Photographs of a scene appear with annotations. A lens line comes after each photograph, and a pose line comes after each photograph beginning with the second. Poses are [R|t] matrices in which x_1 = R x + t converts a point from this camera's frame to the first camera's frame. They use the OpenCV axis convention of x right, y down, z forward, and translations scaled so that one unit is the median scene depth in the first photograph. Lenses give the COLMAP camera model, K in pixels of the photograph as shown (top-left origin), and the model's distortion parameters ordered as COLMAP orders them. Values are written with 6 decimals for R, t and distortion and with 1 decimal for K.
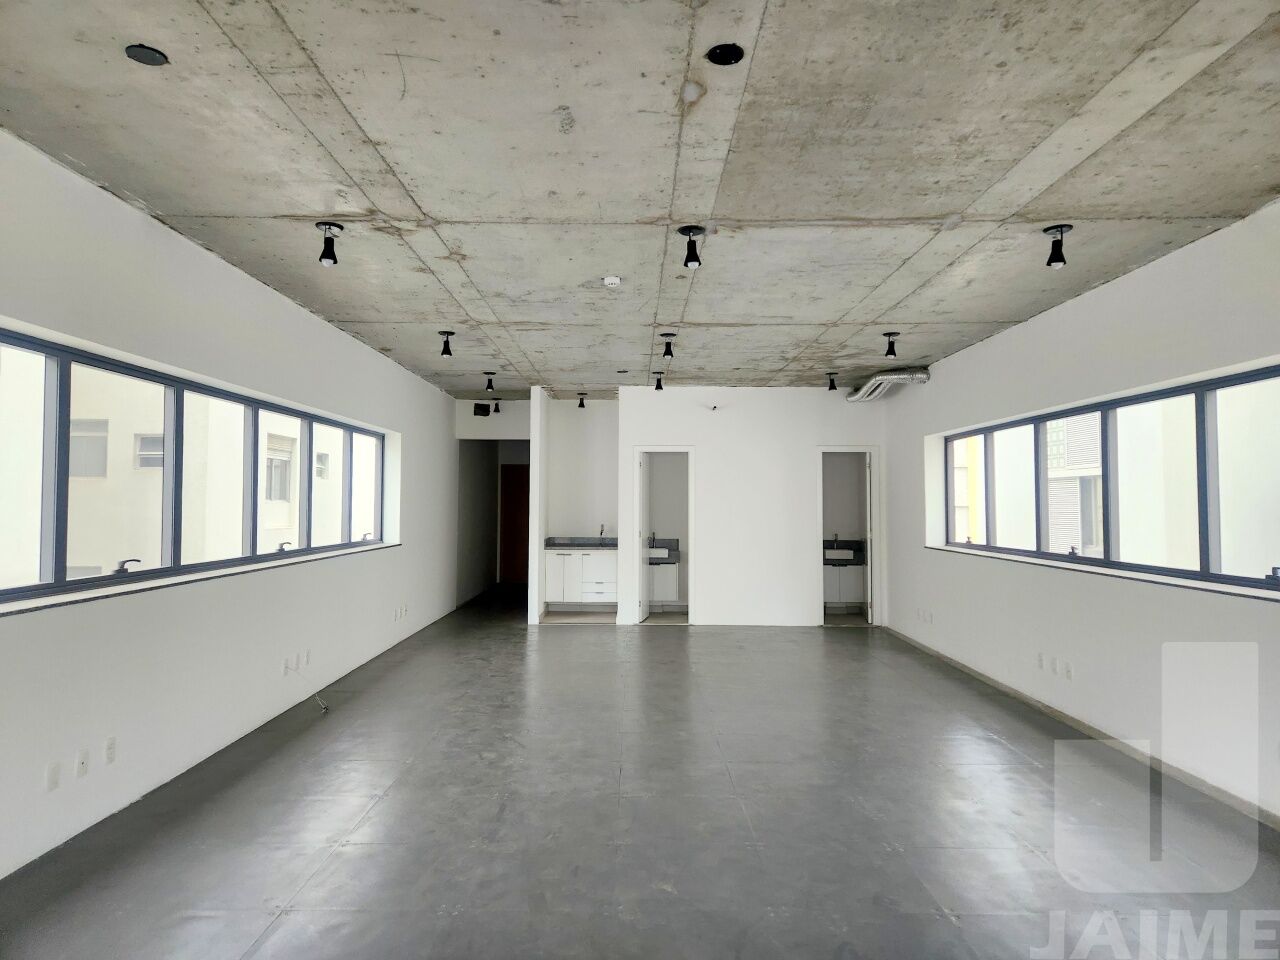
lens RADIAL K [[861.0, 0, 634.9], [0, 861.0, 461.3], [0, 0, 1]] dist [0.095414, -0.087050]
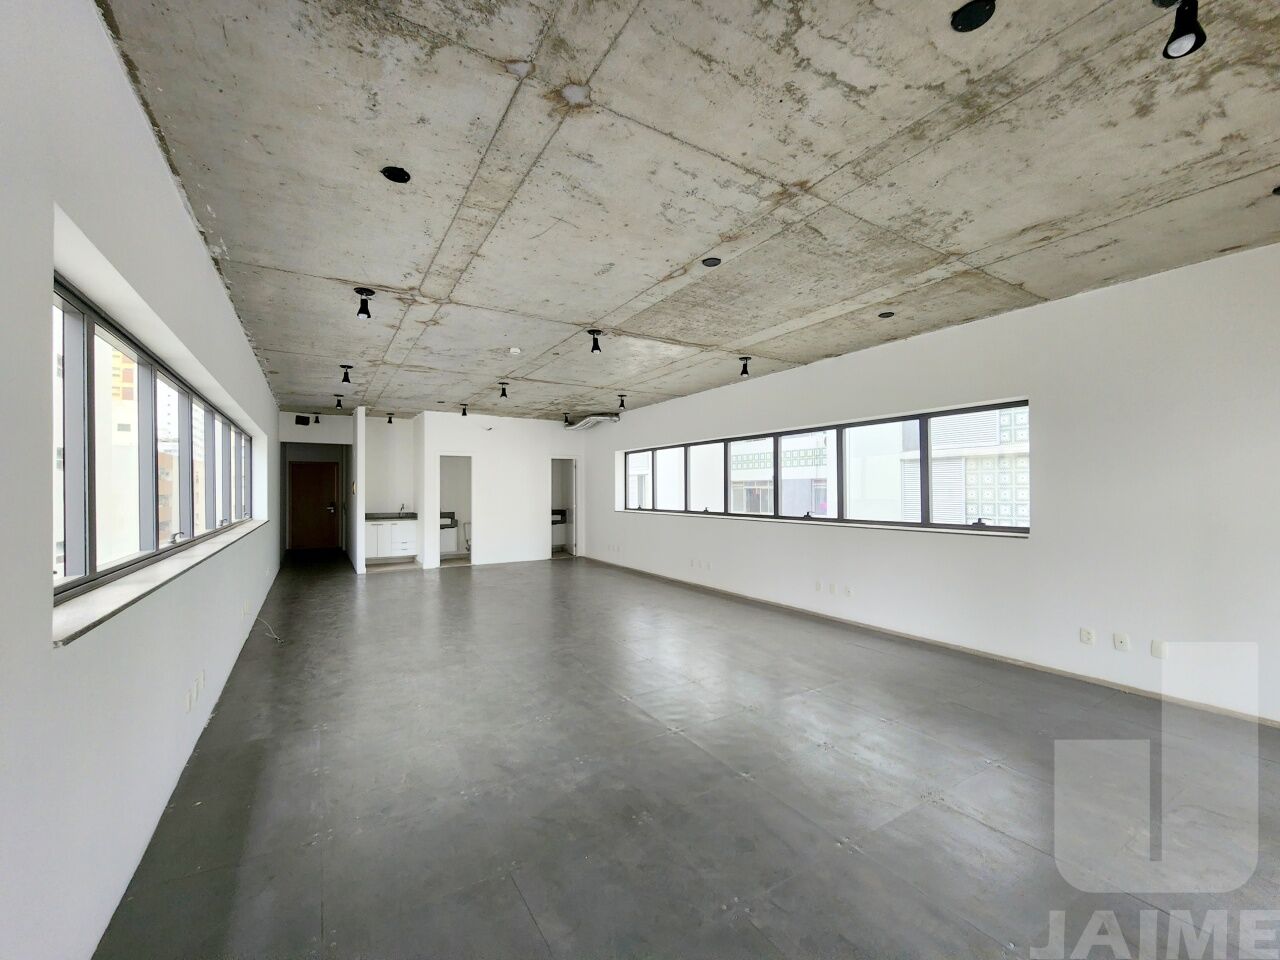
lens RADIAL K [[534.9, 0, 644.6], [0, 534.9, 487.7], [0, 0, 1]] dist [-0.001410, -0.000007]
pose [[0.841757, -0.004812, 0.539835, -0.393159], [-0.018990, 0.999078, 0.038516, 0.006218], [-0.539522, -0.042673, 0.840889, 0.013114]]
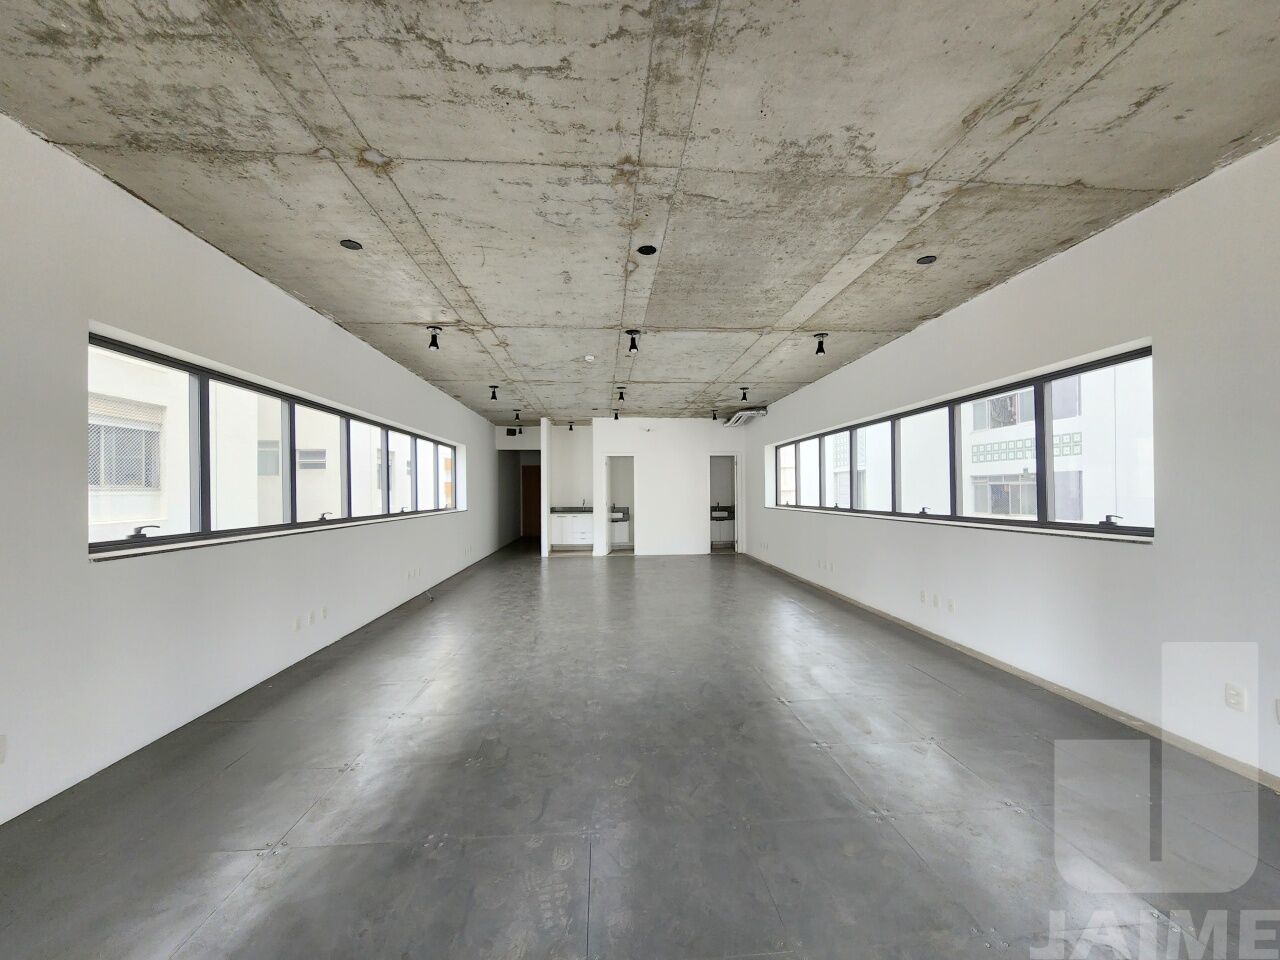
lens RADIAL K [[534.9, 0, 644.6], [0, 534.9, 487.7], [0, 0, 1]] dist [-0.001410, -0.000007]
pose [[0.996802, -0.010984, 0.079149, -0.003658], [0.007832, 0.999168, 0.040031, 0.019403], [-0.079523, -0.039283, 0.996059, -0.142002]]
